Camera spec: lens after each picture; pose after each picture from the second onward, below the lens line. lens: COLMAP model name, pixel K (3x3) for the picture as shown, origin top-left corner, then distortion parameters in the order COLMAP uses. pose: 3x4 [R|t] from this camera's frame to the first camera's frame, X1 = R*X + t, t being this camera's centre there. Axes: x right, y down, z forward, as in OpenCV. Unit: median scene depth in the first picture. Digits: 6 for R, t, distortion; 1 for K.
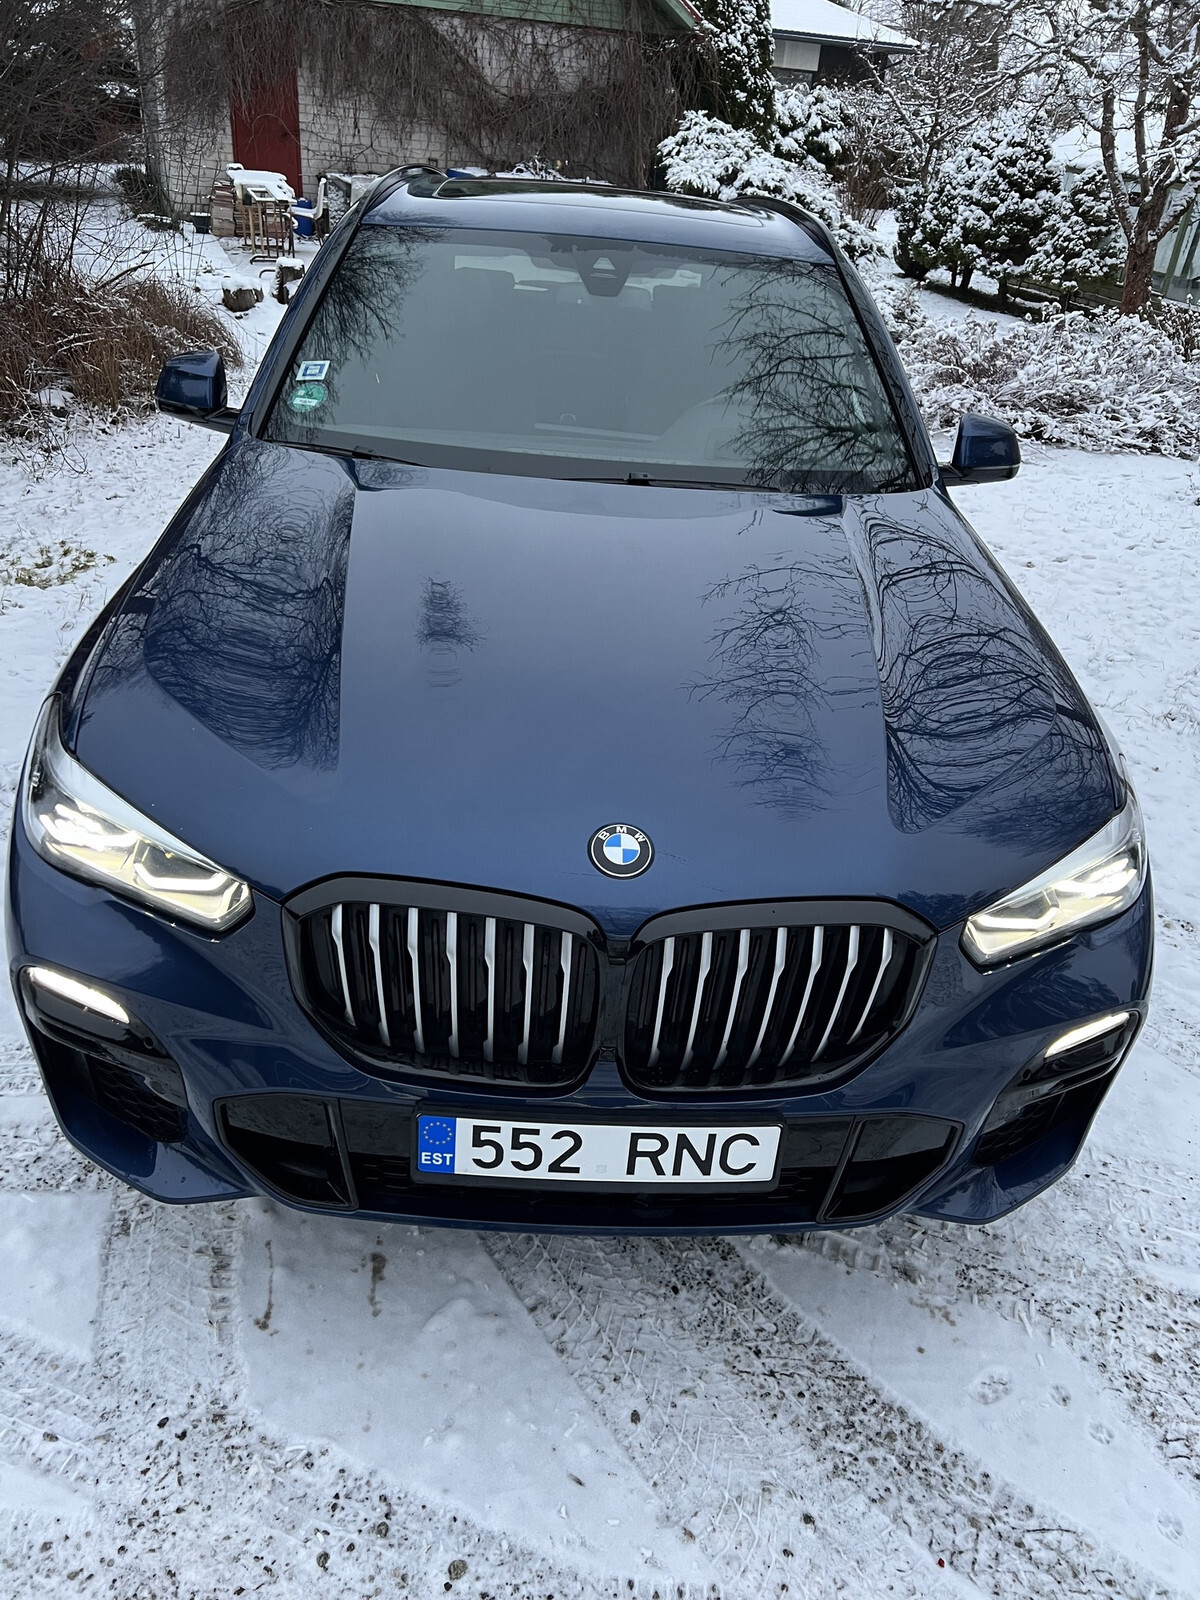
lens RADIAL K [[1168.5, 0, 600.0], [0, 1168.5, 800.0], [0, 0, 1]] dist [0.035057, -0.034052]
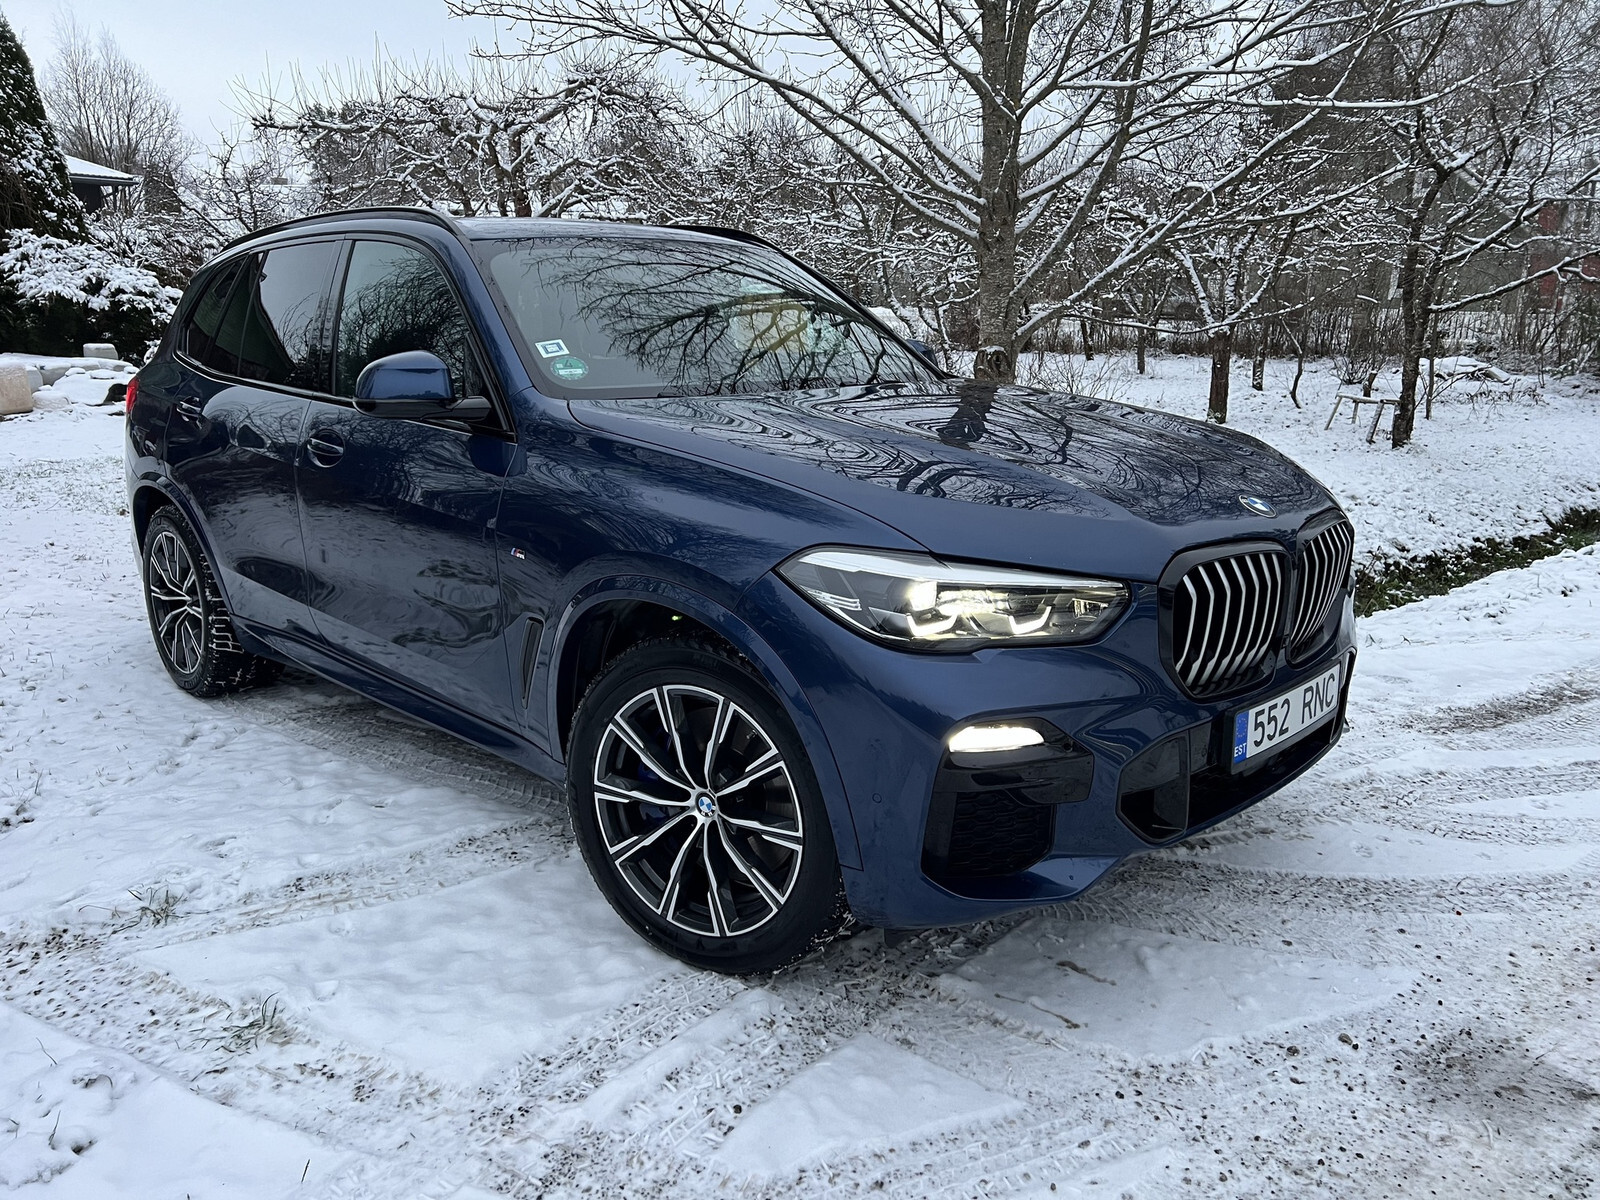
lens RADIAL K [[1168.5, 0, 796.8], [0, 1168.5, 572.0], [0, 0, 1]] dist [0.035057, -0.034052]
pose [[0.749872, -0.229202, 0.620612, -0.102975], [0.372118, 0.921738, -0.109209, 0.004845], [-0.547011, 0.312833, 0.776475, 0.008874]]
